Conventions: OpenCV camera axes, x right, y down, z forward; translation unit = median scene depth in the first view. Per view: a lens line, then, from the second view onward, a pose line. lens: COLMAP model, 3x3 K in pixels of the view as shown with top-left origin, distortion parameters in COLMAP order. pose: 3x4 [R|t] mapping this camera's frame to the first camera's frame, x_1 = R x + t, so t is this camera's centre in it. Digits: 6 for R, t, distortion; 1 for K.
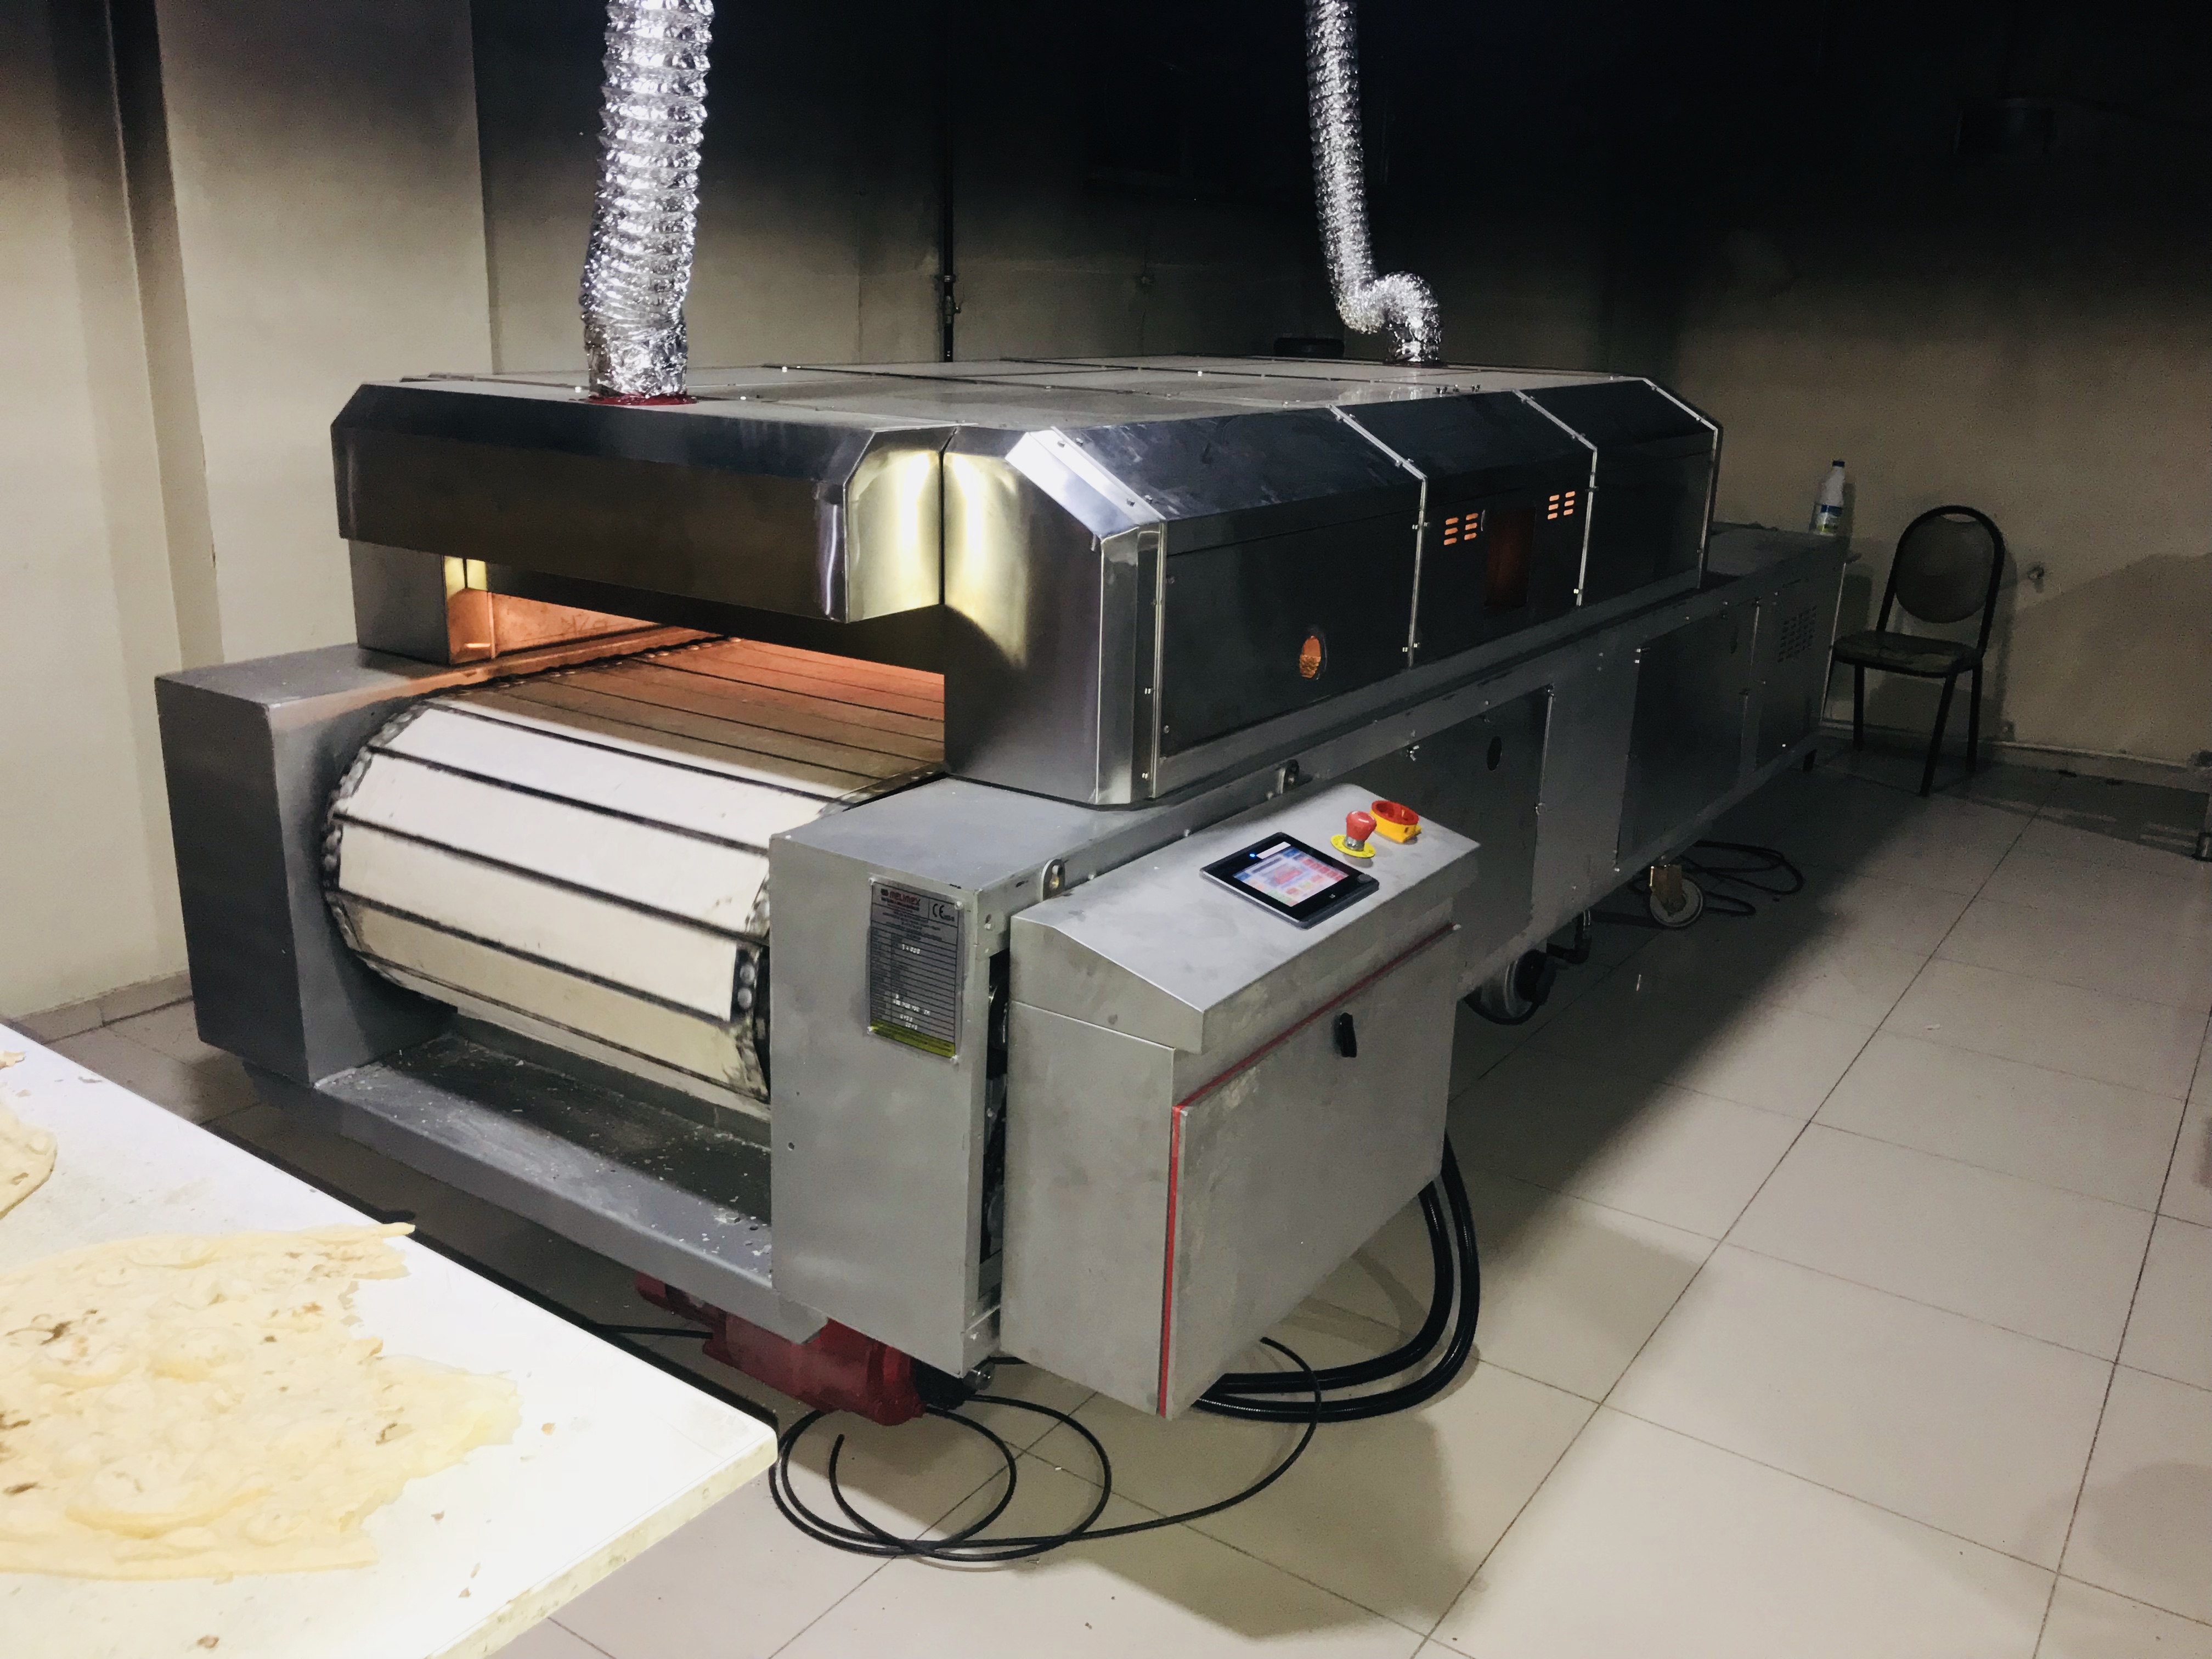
lens RADIAL K [[1799.2, 0, 1106.0], [0, 1799.2, 829.5], [0, 0, 1]] dist [0.018850, 0.007257]
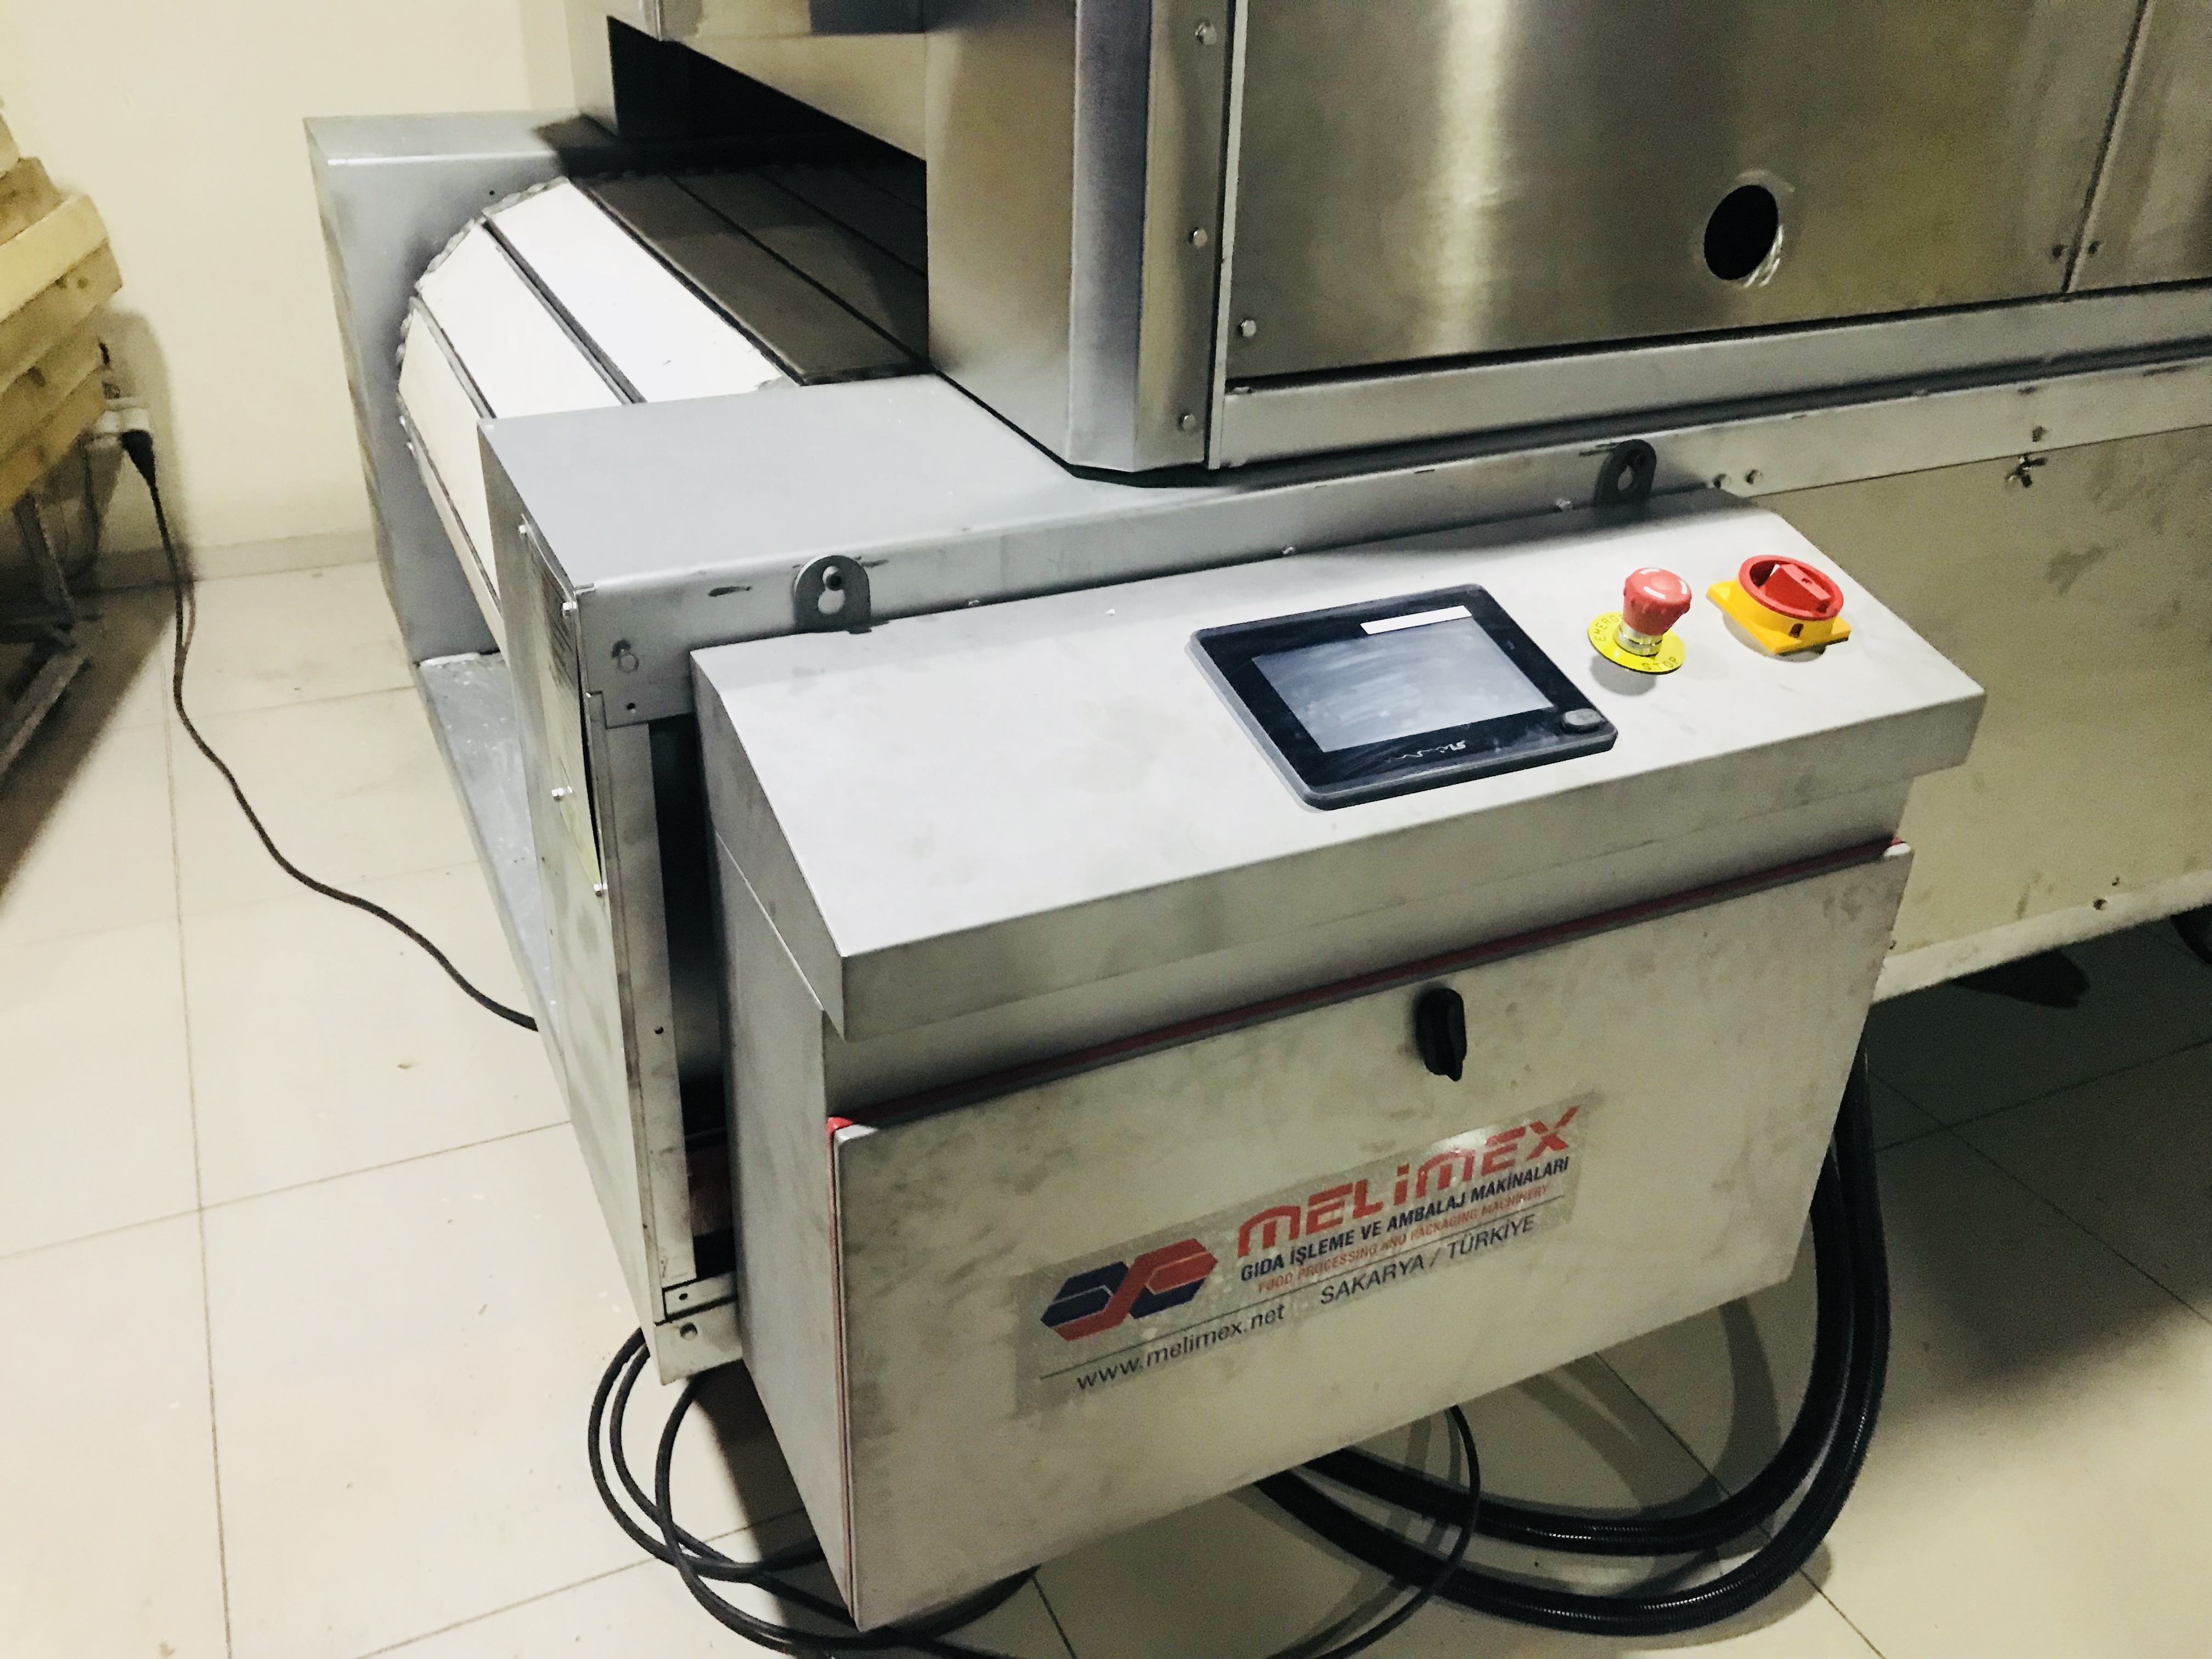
lens RADIAL K [[1799.2, 0, 1106.0], [0, 1799.2, 829.5], [0, 0, 1]] dist [0.018850, 0.007257]
pose [[0.862805, 0.248726, -0.440117, 0.243708], [-0.151834, 0.957895, 0.243686, -0.038632], [0.482197, -0.143429, 0.864242, 0.531569]]
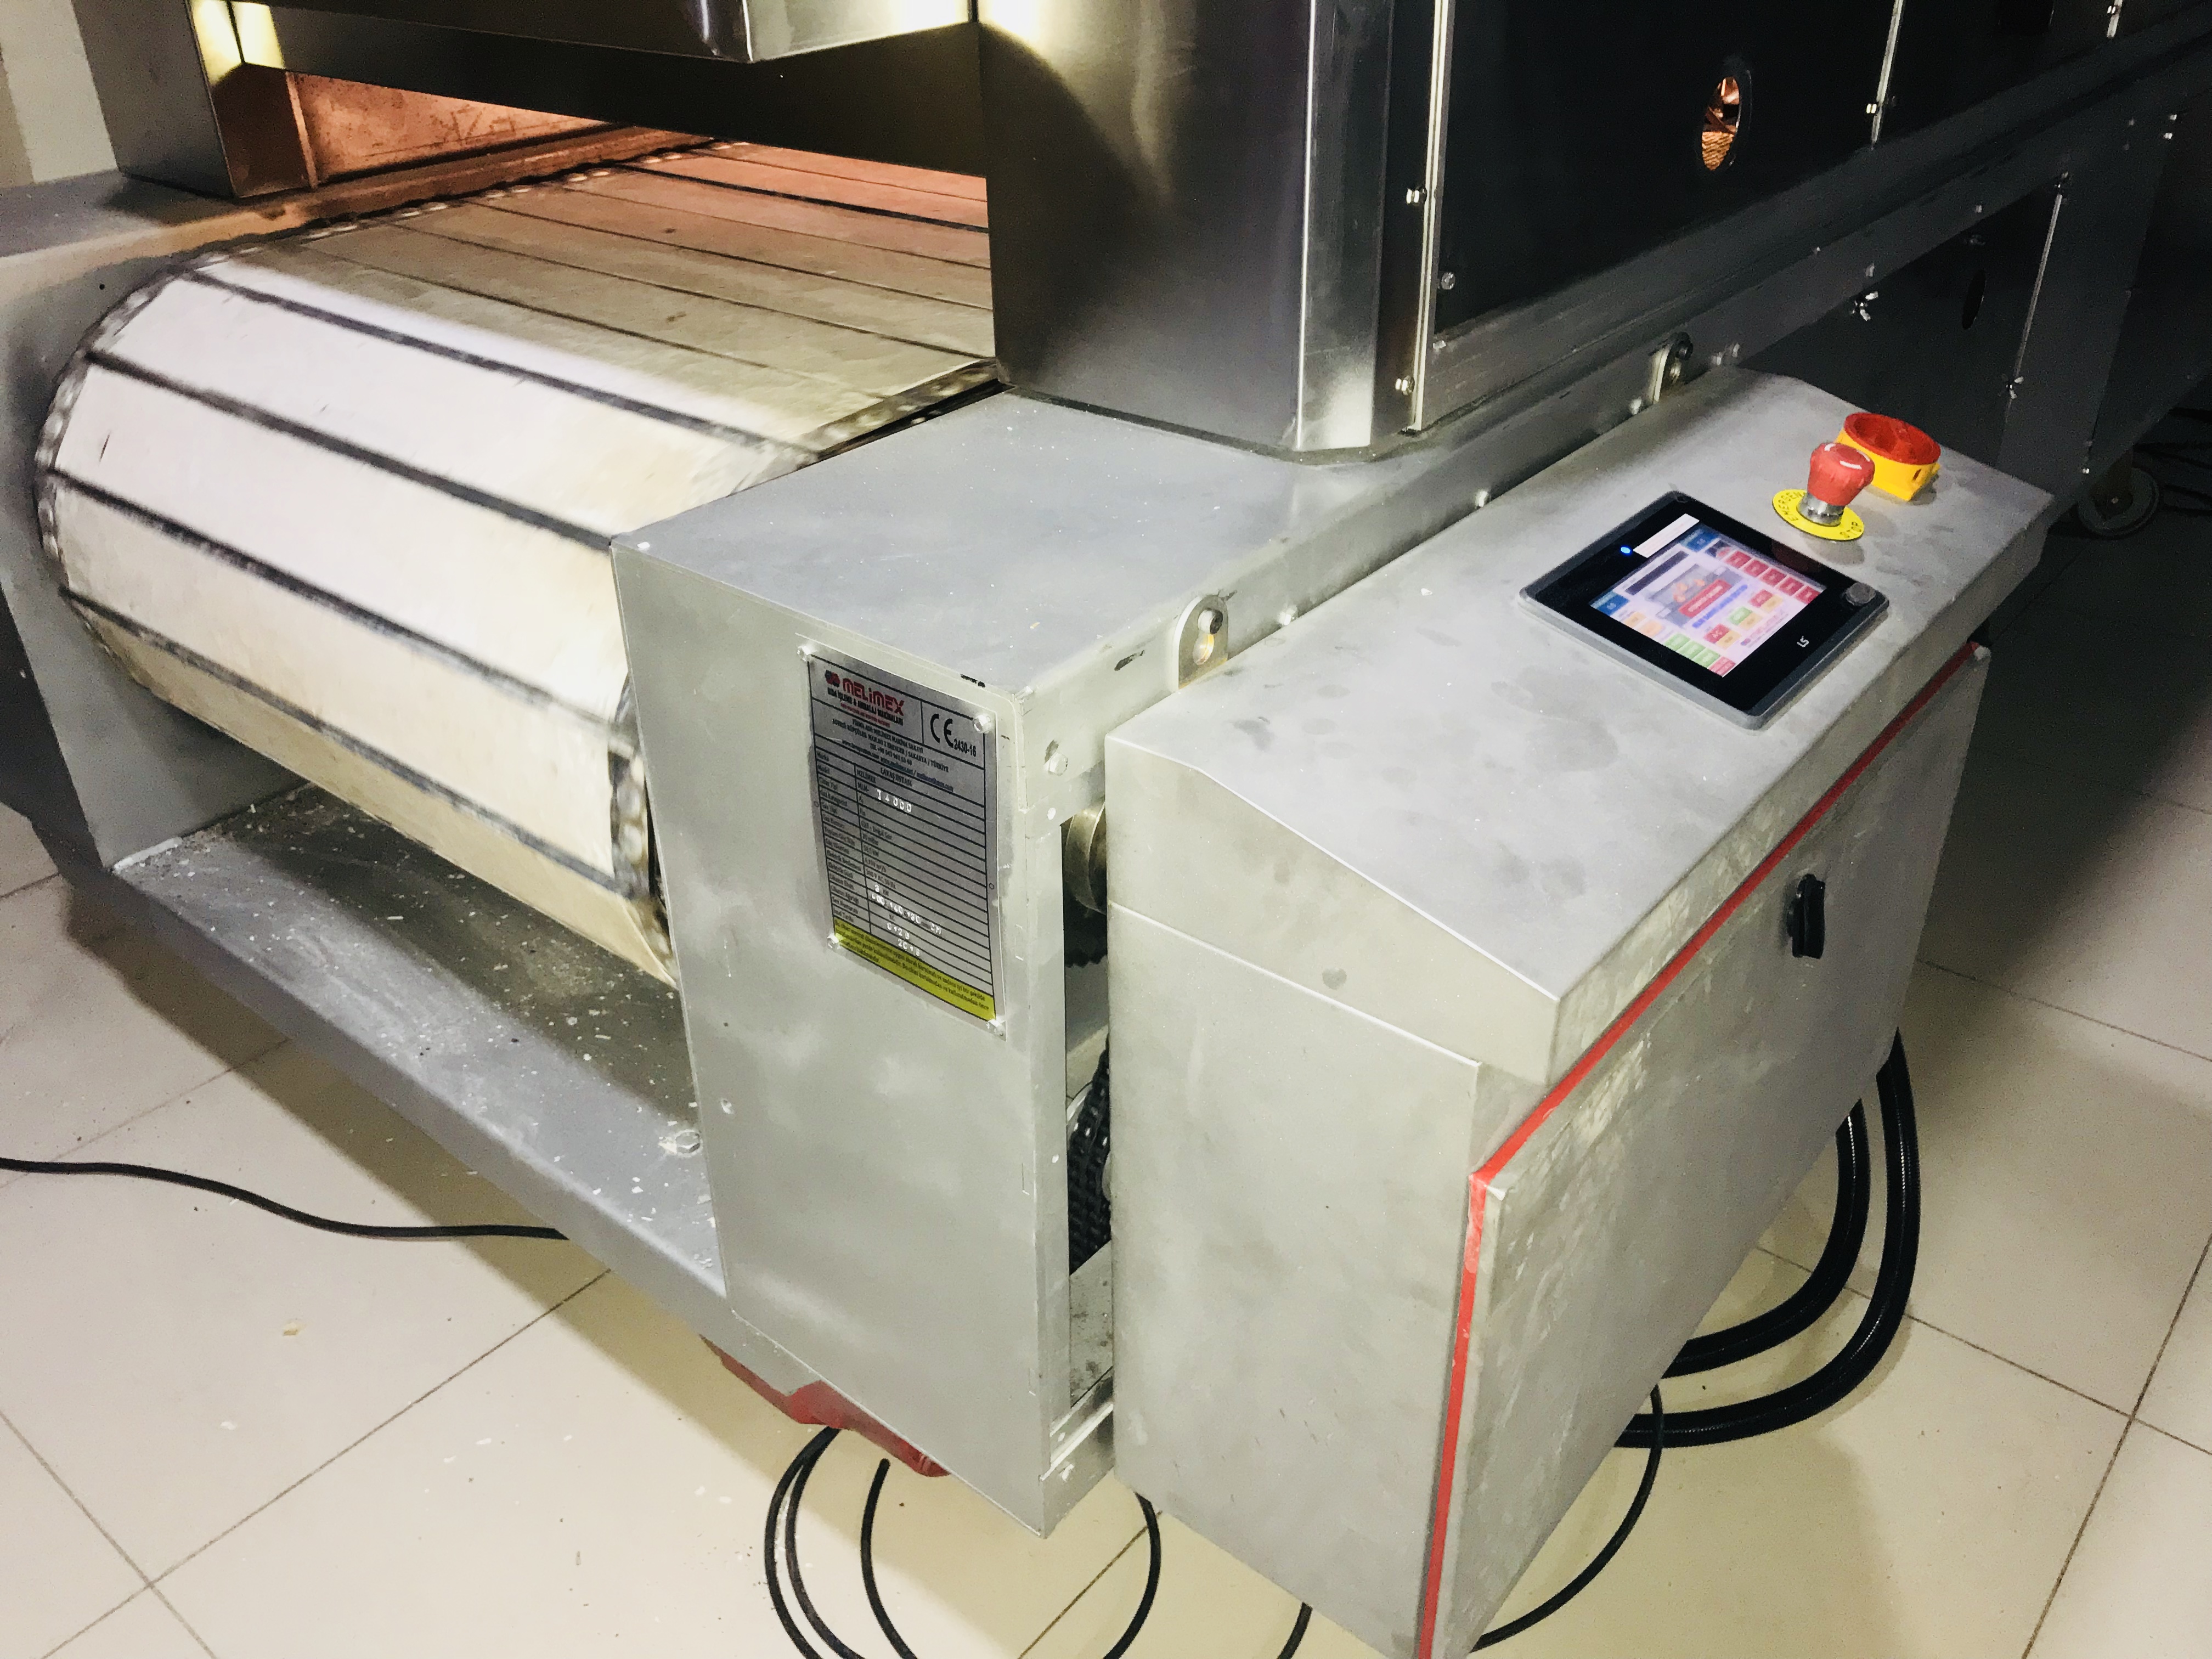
lens RADIAL K [[1808.8, 0, 1085.0], [0, 1808.8, 807.7], [0, 0, 1]] dist [0.001918, -0.013468]
pose [[0.992955, 0.005917, -0.118343, -0.004306], [0.021958, 0.972264, 0.232853, -0.033842], [0.116438, -0.233812, 0.965285, 0.488378]]
